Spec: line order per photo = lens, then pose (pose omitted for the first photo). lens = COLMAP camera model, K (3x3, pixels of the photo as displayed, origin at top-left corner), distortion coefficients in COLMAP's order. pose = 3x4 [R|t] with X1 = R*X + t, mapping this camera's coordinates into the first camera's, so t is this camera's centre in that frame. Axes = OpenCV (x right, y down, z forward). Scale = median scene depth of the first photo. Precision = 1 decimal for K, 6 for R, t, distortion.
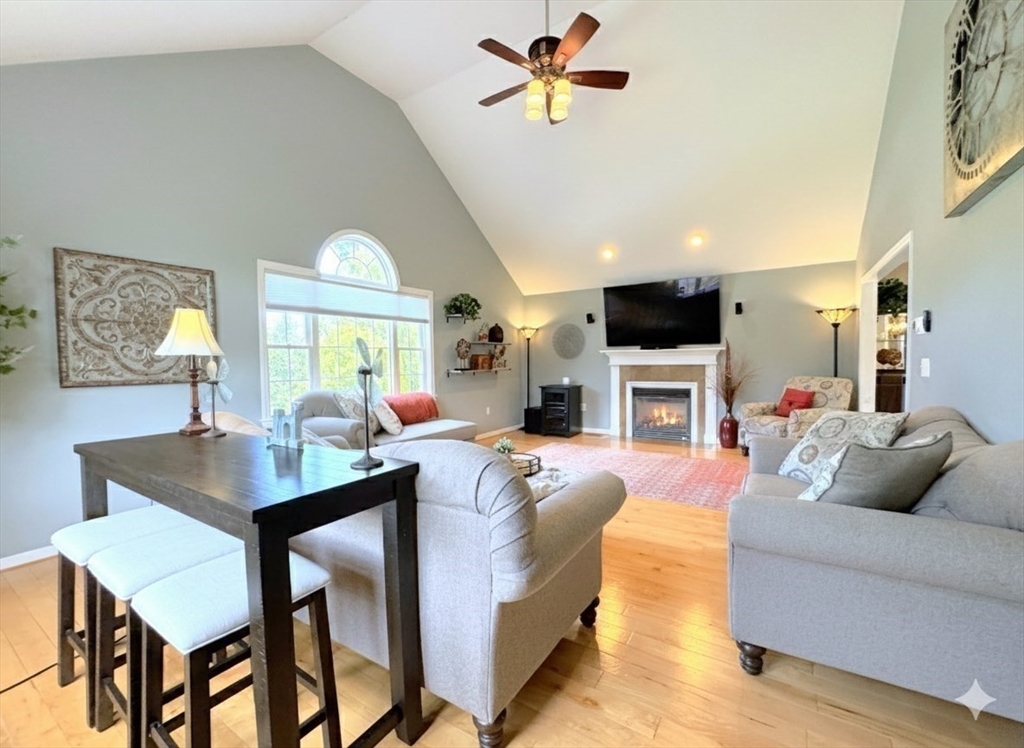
lens RADIAL K [[423.6, 0, 510.1], [0, 423.6, 369.5], [0, 0, 1]] dist [0.001490, 0.000137]
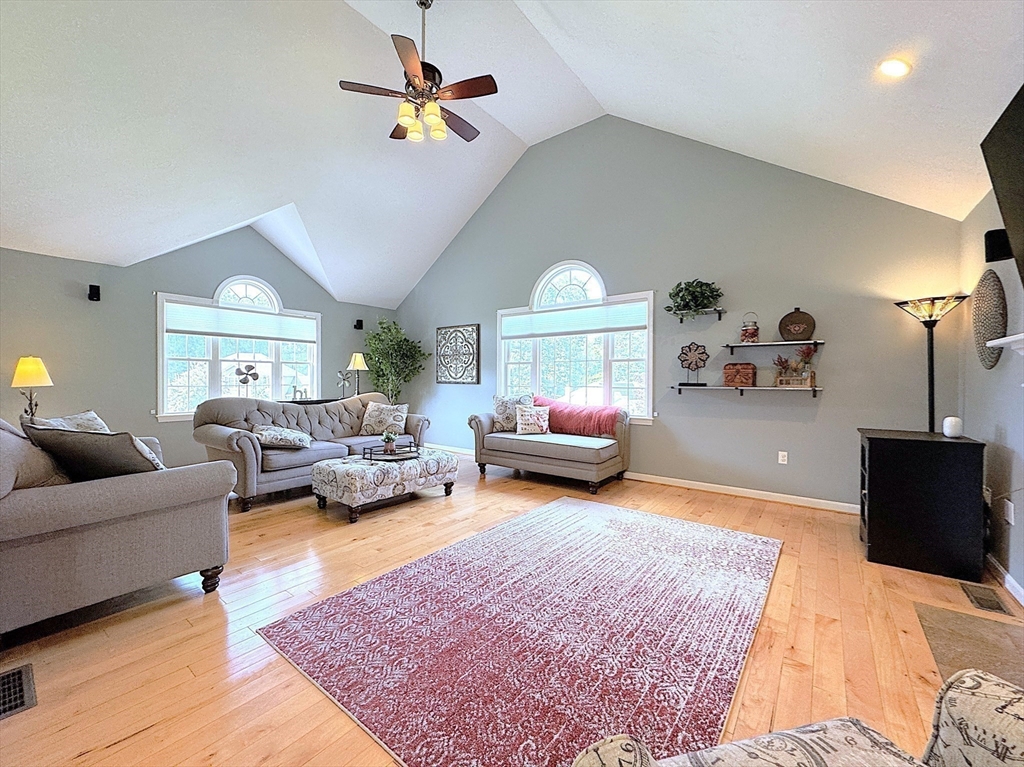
lens RADIAL K [[415.1, 0, 516.1], [0, 415.1, 384.0], [0, 0, 1]] dist [-0.001683, -0.000749]
pose [[-0.081430, 0.023063, -0.996412, 0.610421], [-0.025383, 0.999360, 0.025205, -0.012449], [0.996356, 0.027345, -0.080792, 0.755641]]
